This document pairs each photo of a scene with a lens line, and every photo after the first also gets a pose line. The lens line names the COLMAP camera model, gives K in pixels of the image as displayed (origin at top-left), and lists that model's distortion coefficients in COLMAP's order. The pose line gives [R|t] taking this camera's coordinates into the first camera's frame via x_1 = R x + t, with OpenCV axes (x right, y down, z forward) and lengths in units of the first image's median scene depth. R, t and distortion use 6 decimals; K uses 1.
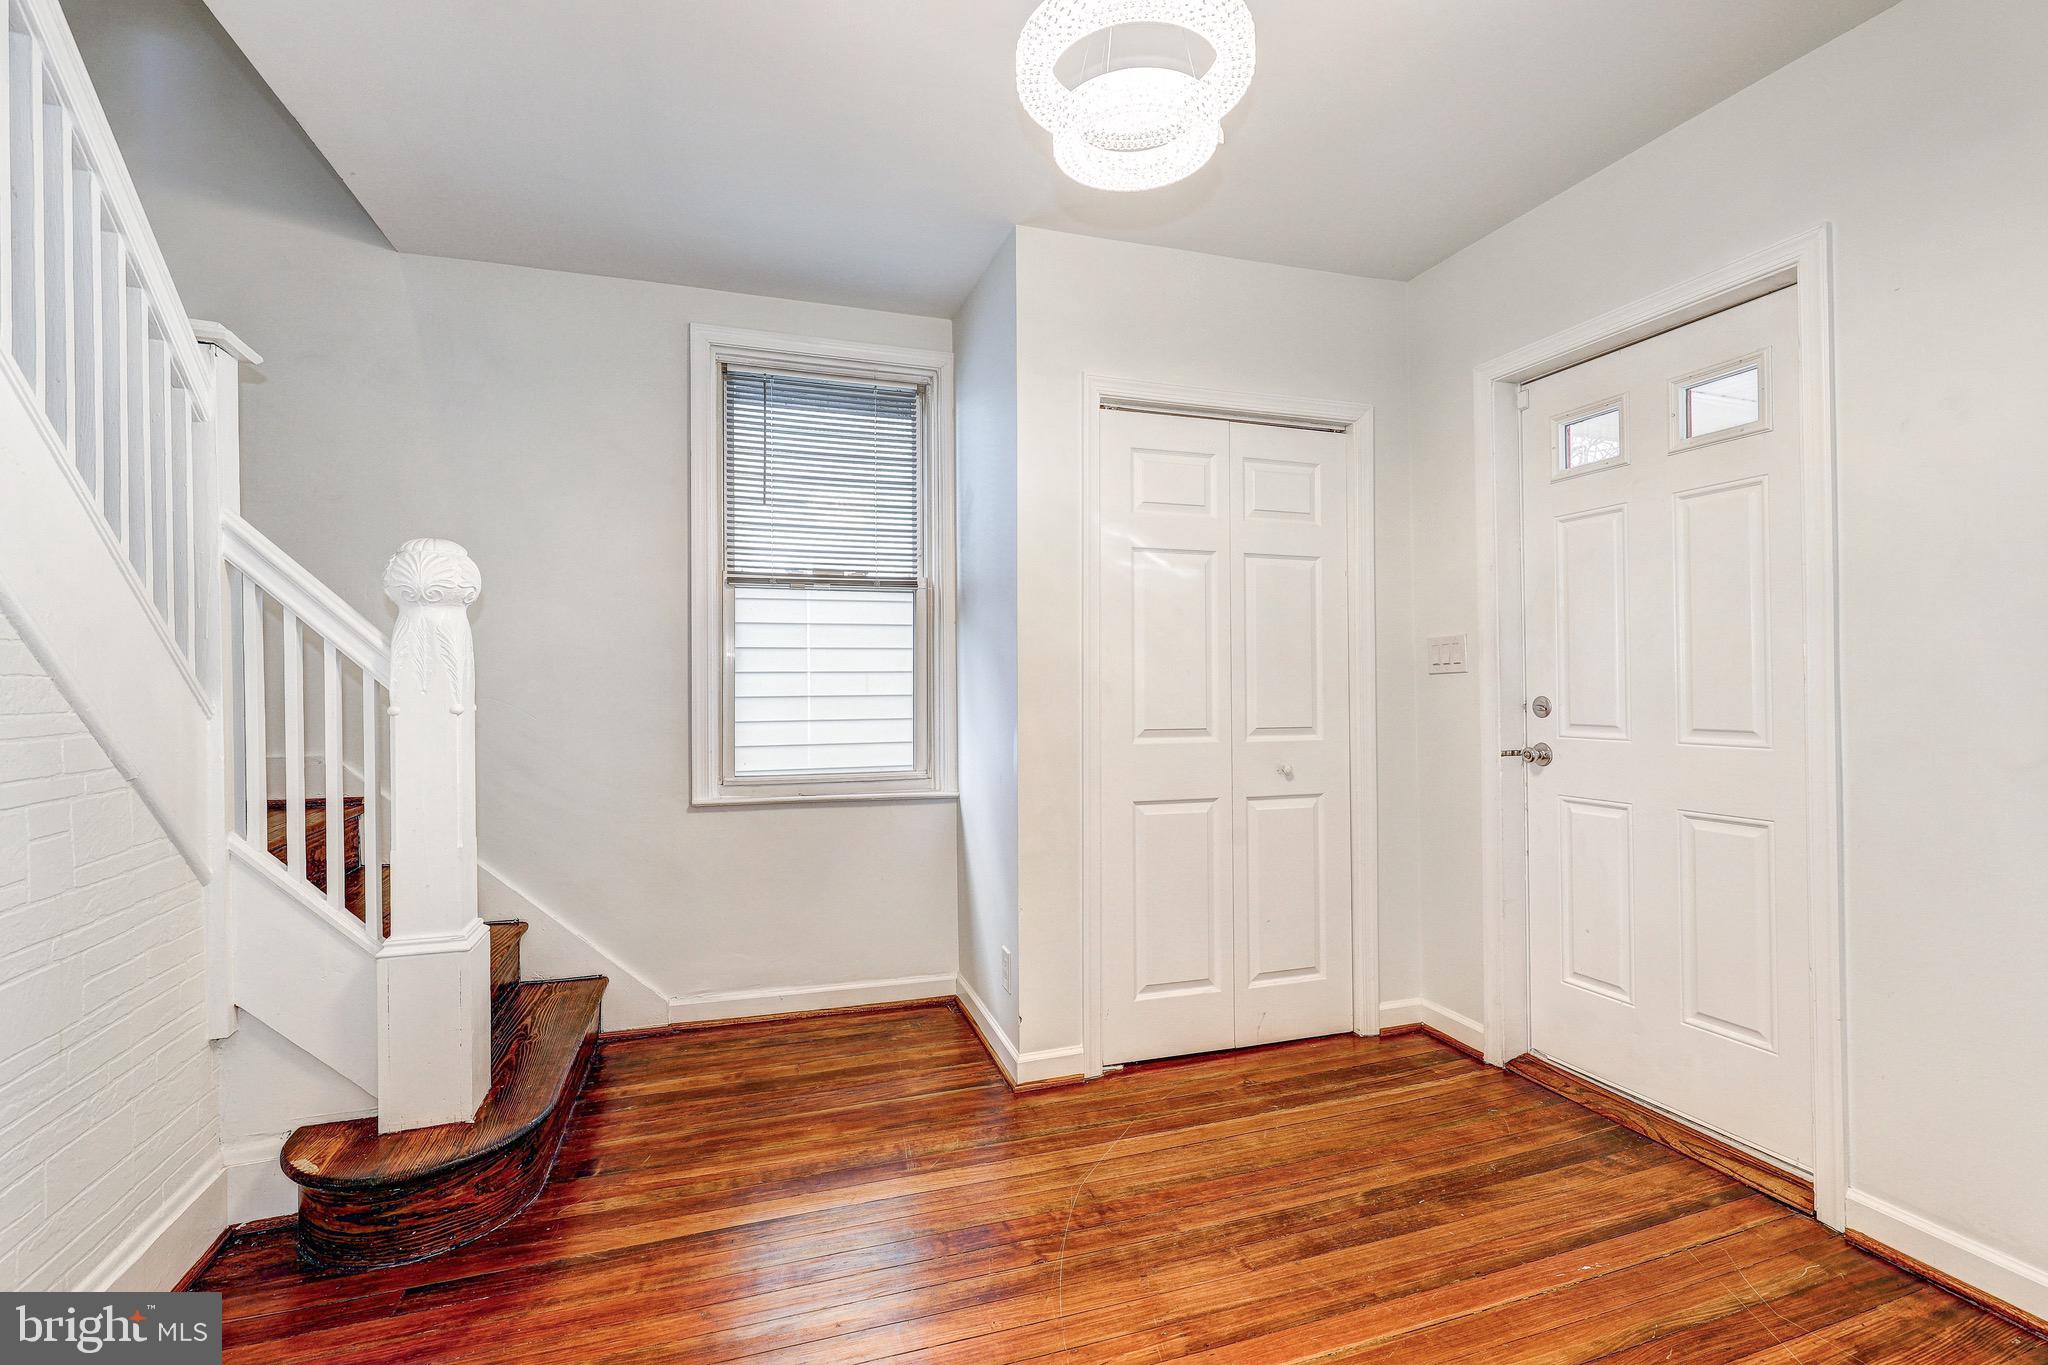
lens RADIAL K [[927.6, 0, 1036.6], [0, 927.6, 675.4], [0, 0, 1]] dist [0.000782, 0.000156]
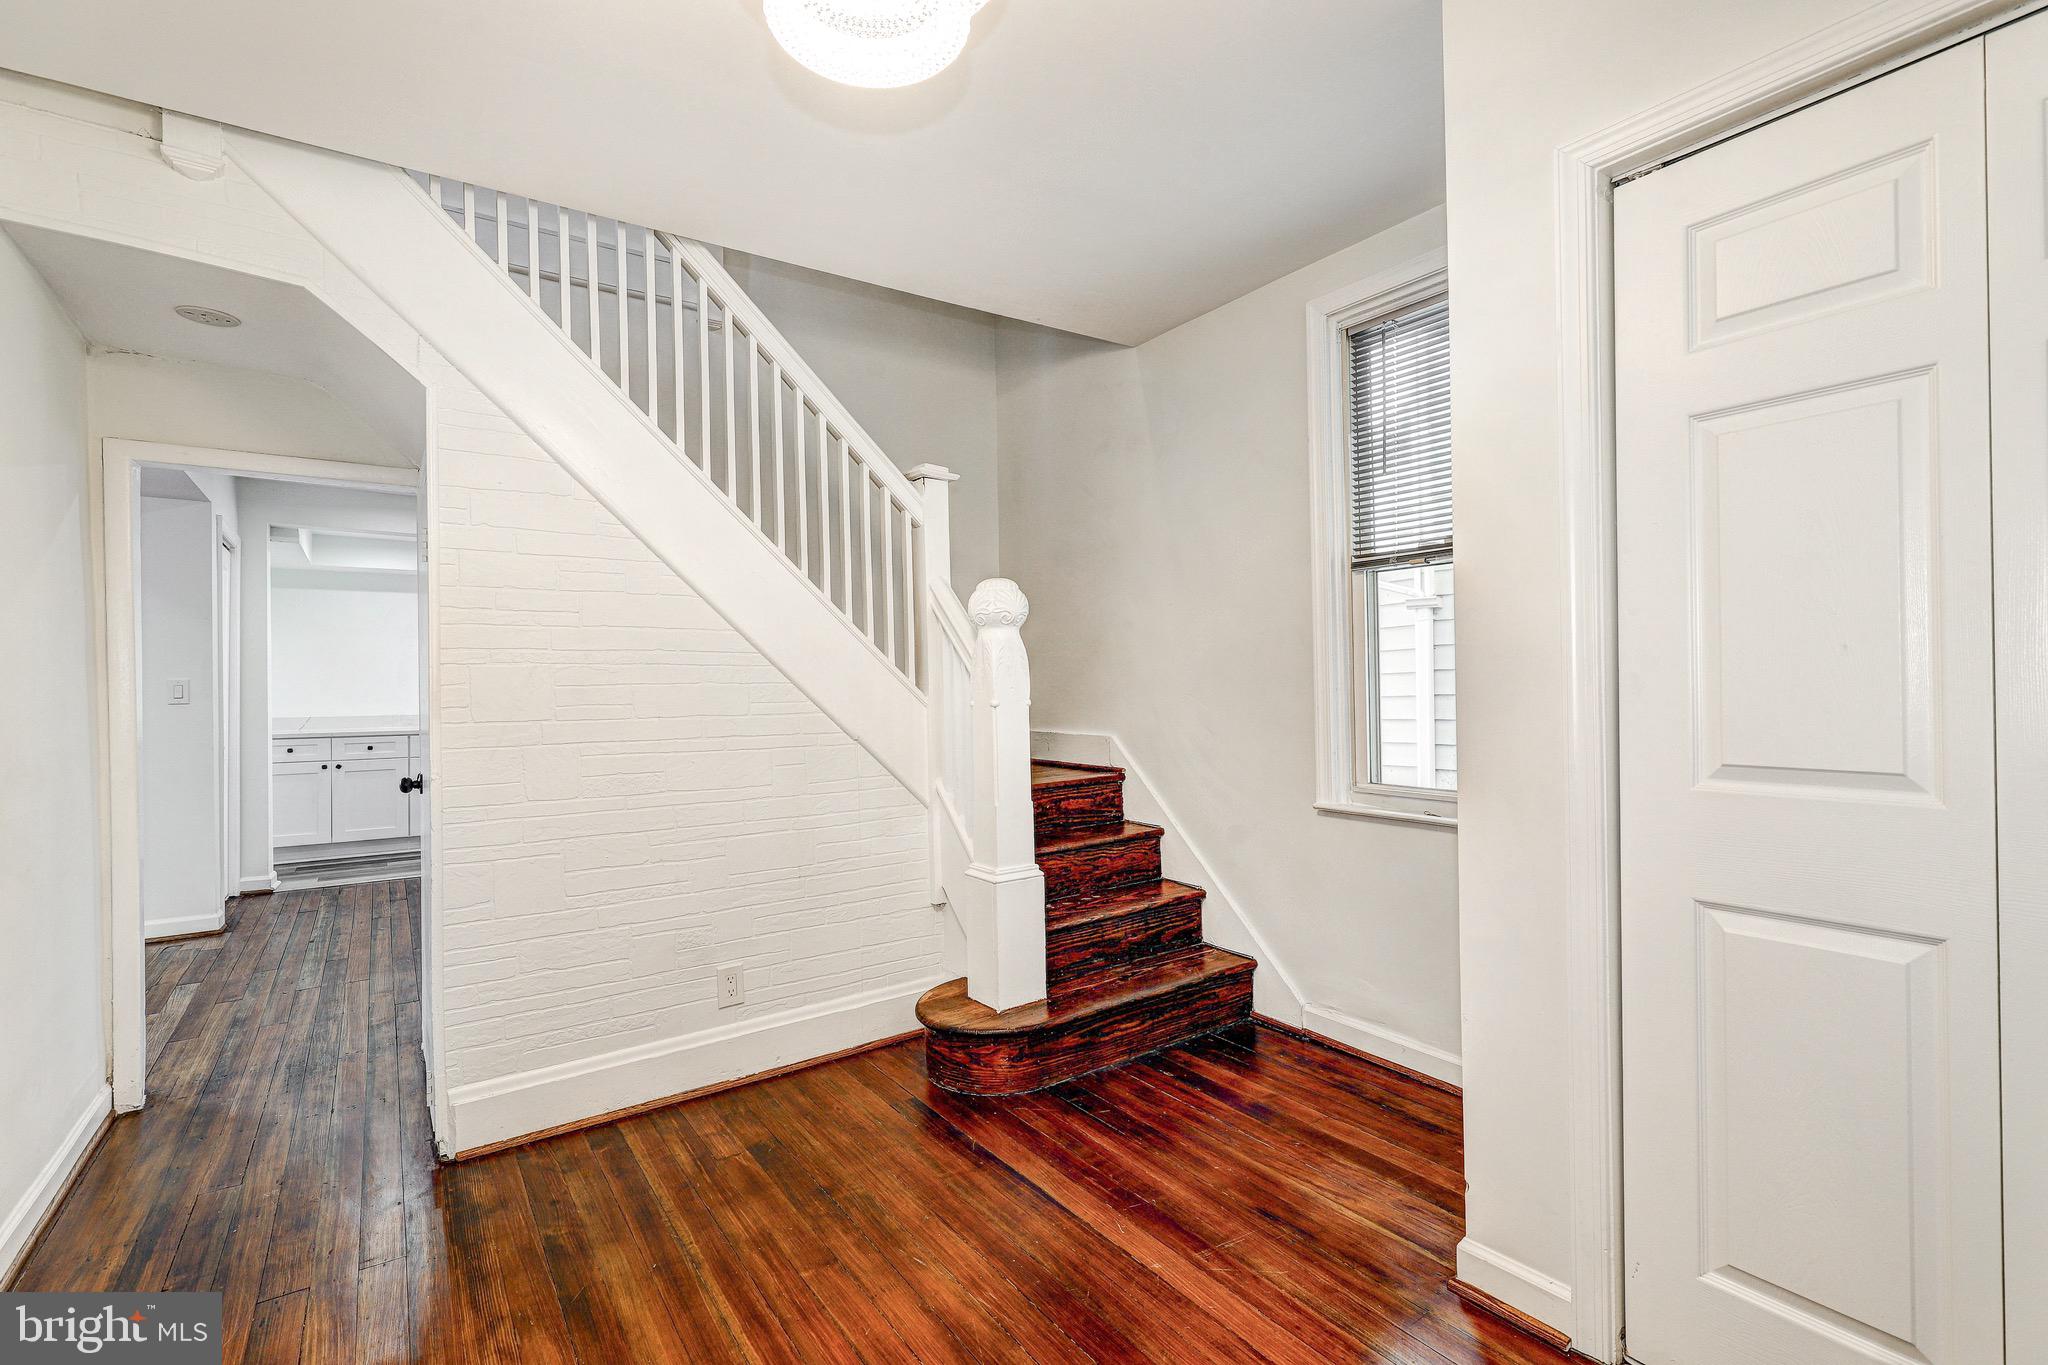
lens RADIAL K [[927.6, 0, 1034.2], [0, 927.6, 682.2], [0, 0, 1]] dist [0.000782, 0.000156]
pose [[0.283490, -0.006866, -0.958951, 0.619953], [0.023129, 0.999732, -0.000320, 0.005570], [0.958696, -0.022089, 0.283573, 0.610828]]
